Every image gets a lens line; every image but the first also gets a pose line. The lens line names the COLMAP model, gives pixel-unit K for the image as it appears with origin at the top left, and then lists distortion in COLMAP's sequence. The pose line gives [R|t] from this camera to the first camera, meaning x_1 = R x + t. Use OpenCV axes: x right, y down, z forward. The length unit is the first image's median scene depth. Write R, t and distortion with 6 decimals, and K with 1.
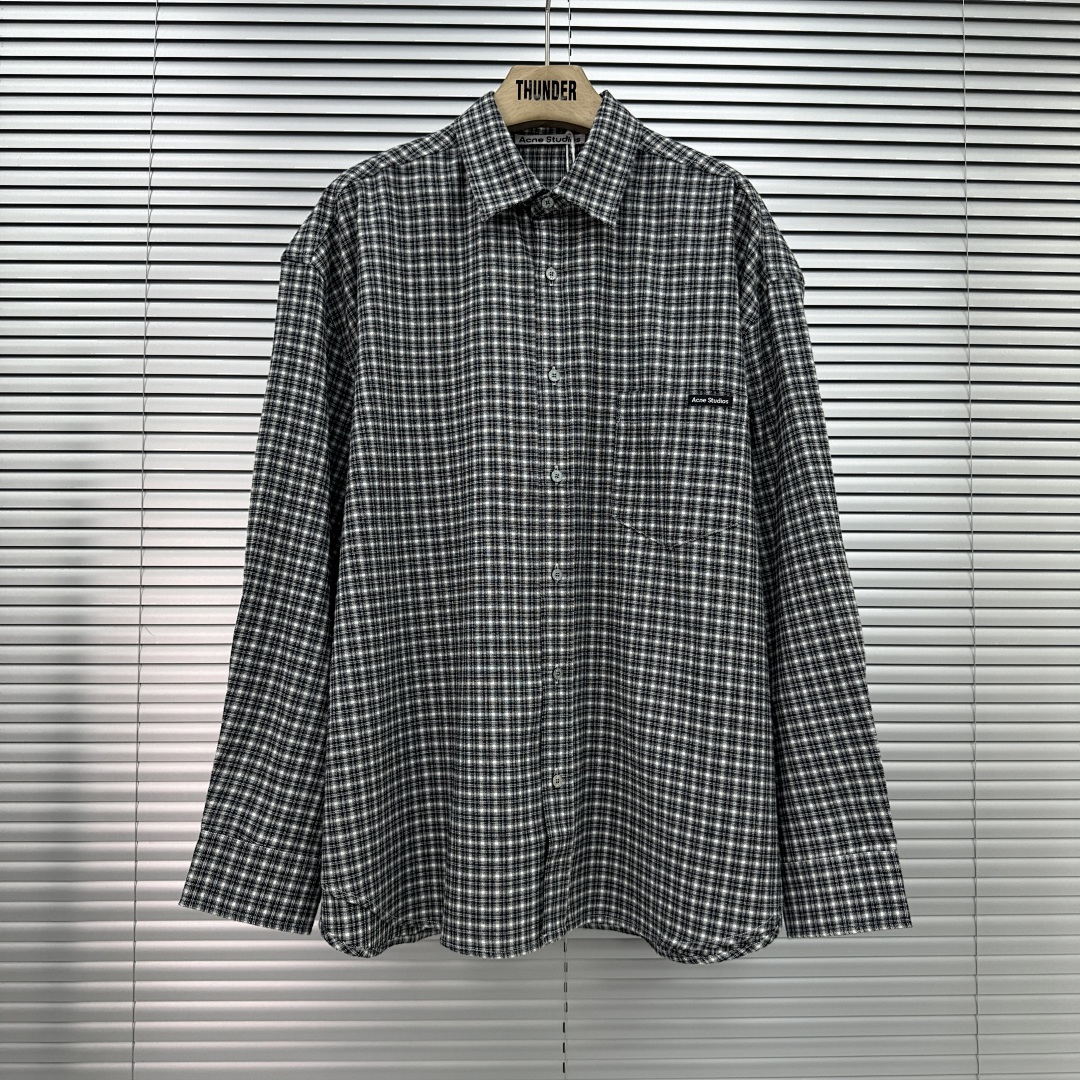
lens RADIAL K [[974.6, 0, 549.9], [0, 974.6, 556.1], [0, 0, 1]] dist [0.067410, -0.115346]
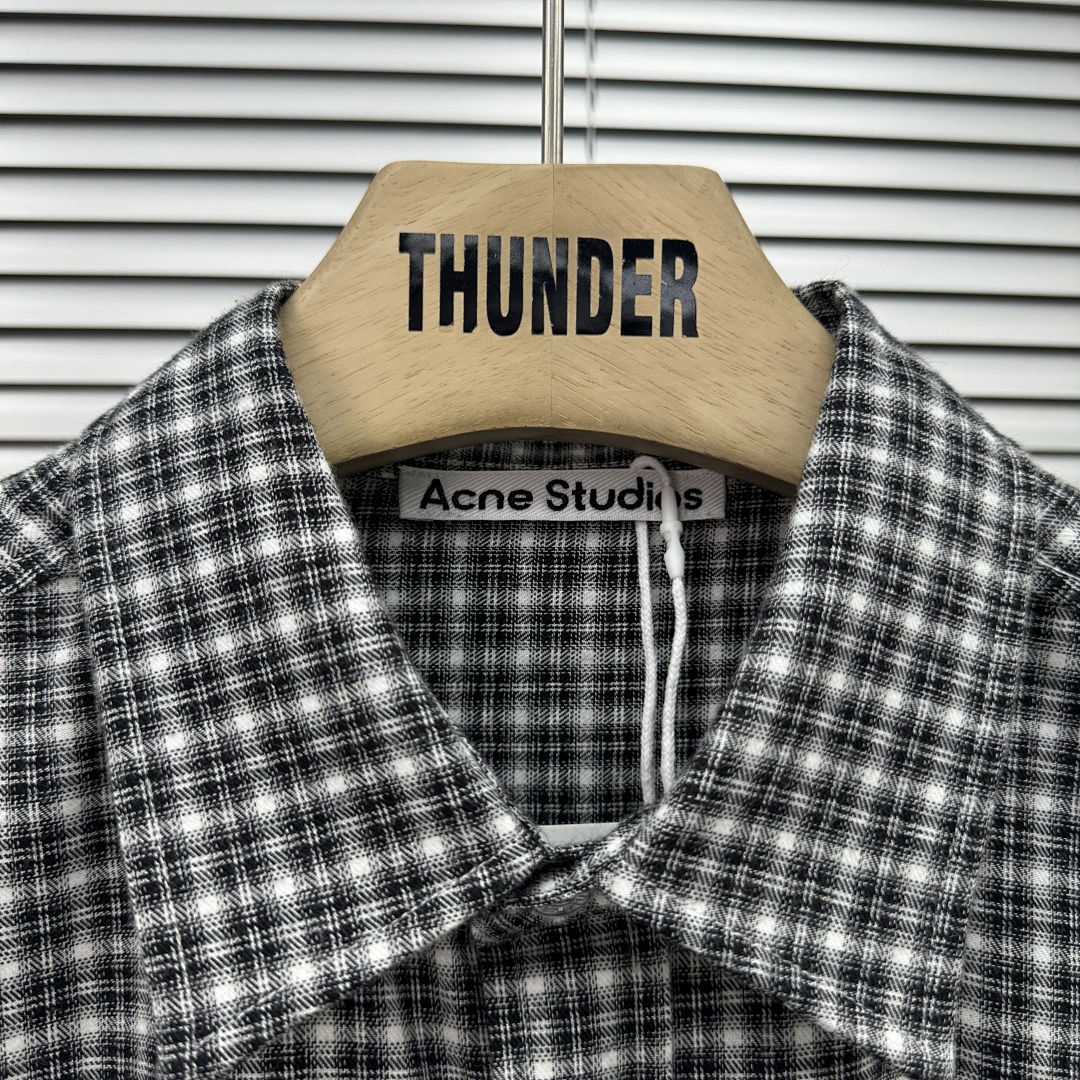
lens RADIAL K [[974.6, 0, 550.2], [0, 974.6, 539.0], [0, 0, 1]] dist [0.067410, -0.115346]
pose [[0.999239, 0.000193, 0.039001, -0.011569], [0.002213, 0.998097, -0.061626, -0.416671], [-0.038939, 0.061665, 0.997337, 0.816136]]
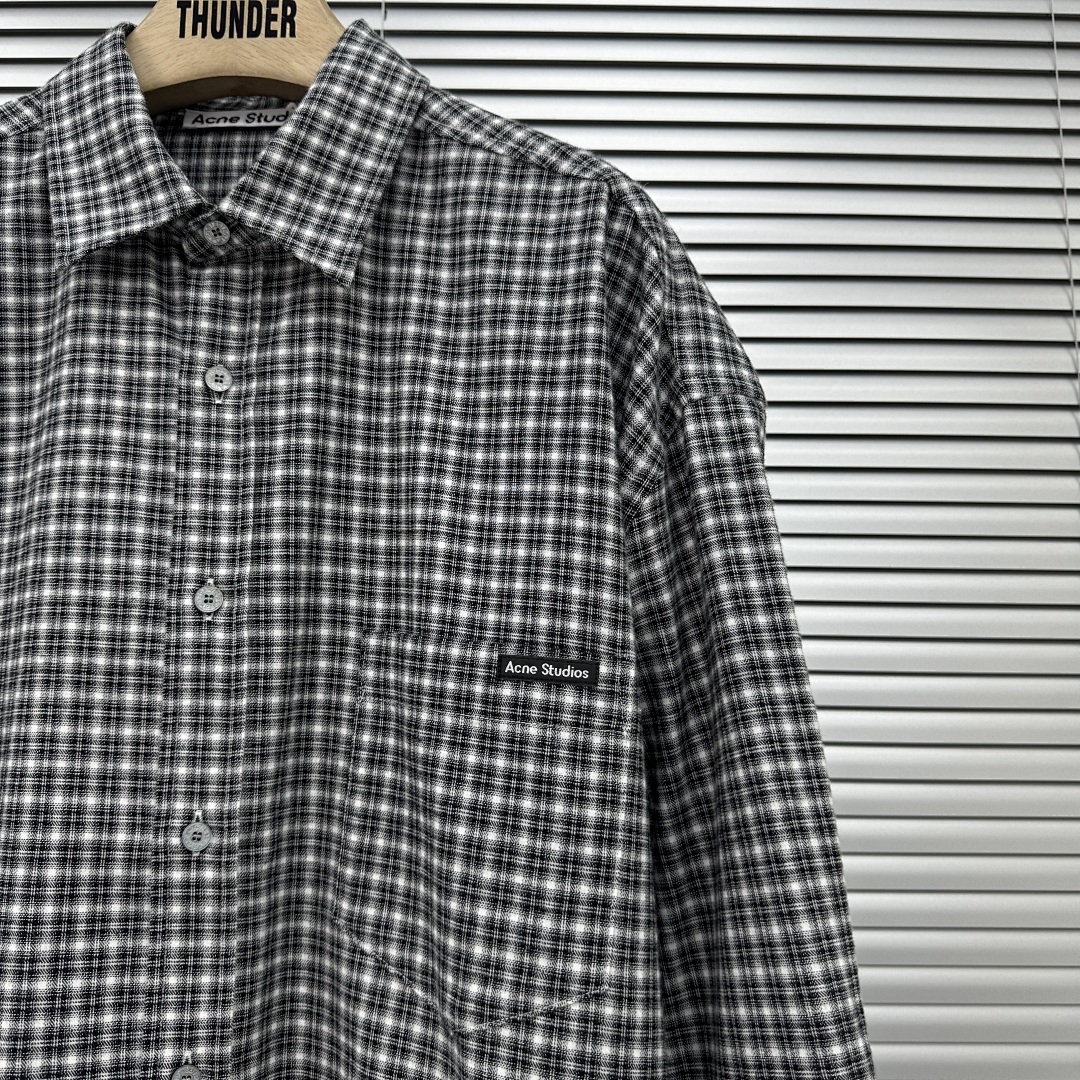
lens RADIAL K [[974.6, 0, 539.2], [0, 974.6, 526.1], [0, 0, 1]] dist [0.067410, -0.115346]
pose [[0.999474, 0.006780, -0.031700, 0.168975], [-0.010581, 0.992556, -0.121332, -0.165186], [0.030641, 0.121603, 0.992106, 0.554586]]
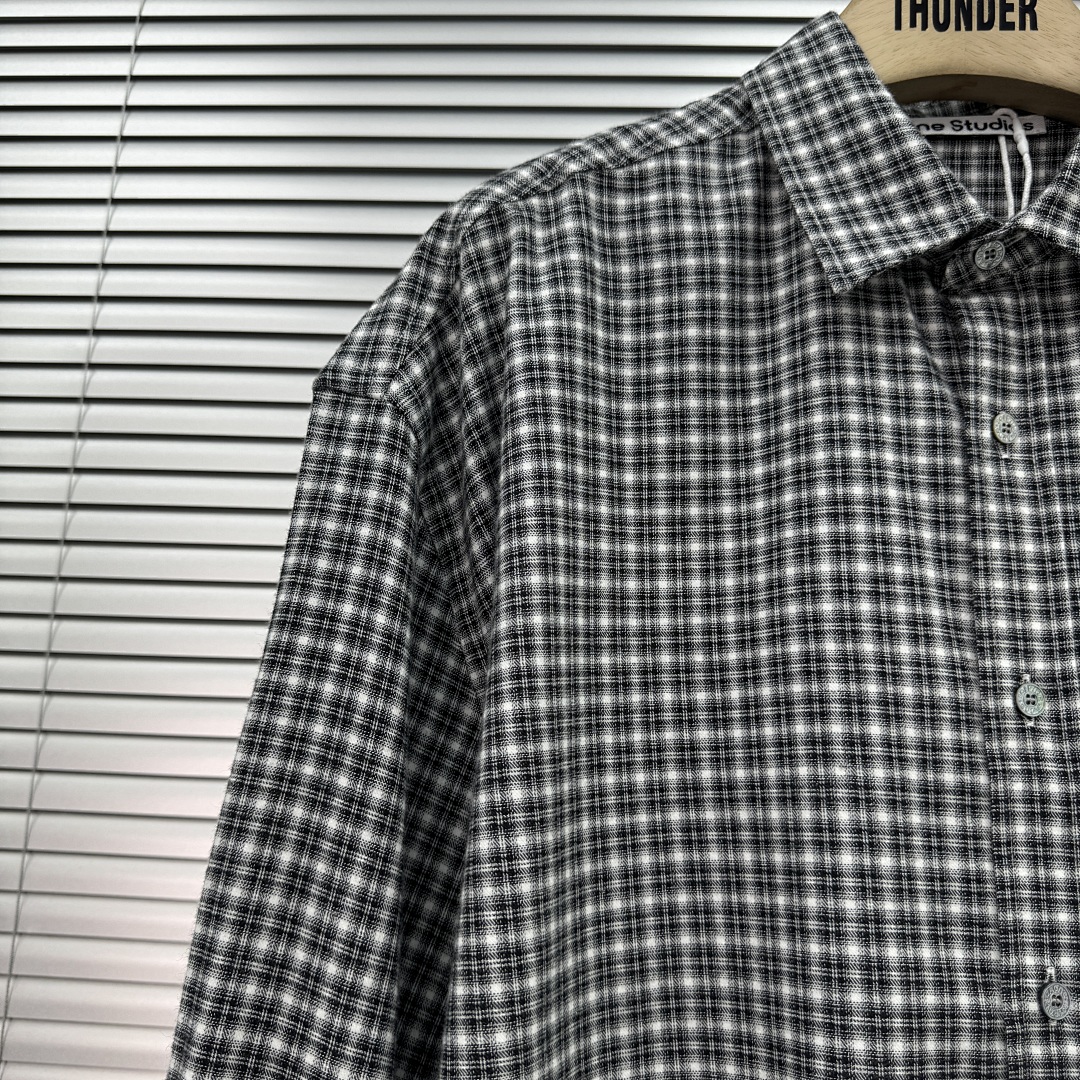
lens RADIAL K [[974.6, 0, 572.0], [0, 974.6, 555.6], [0, 0, 1]] dist [0.067410, -0.115346]
pose [[0.998036, 0.021476, -0.058852, -0.143628], [-0.030252, 0.987833, -0.152549, -0.176772], [0.054860, 0.154030, 0.986542, 0.623457]]
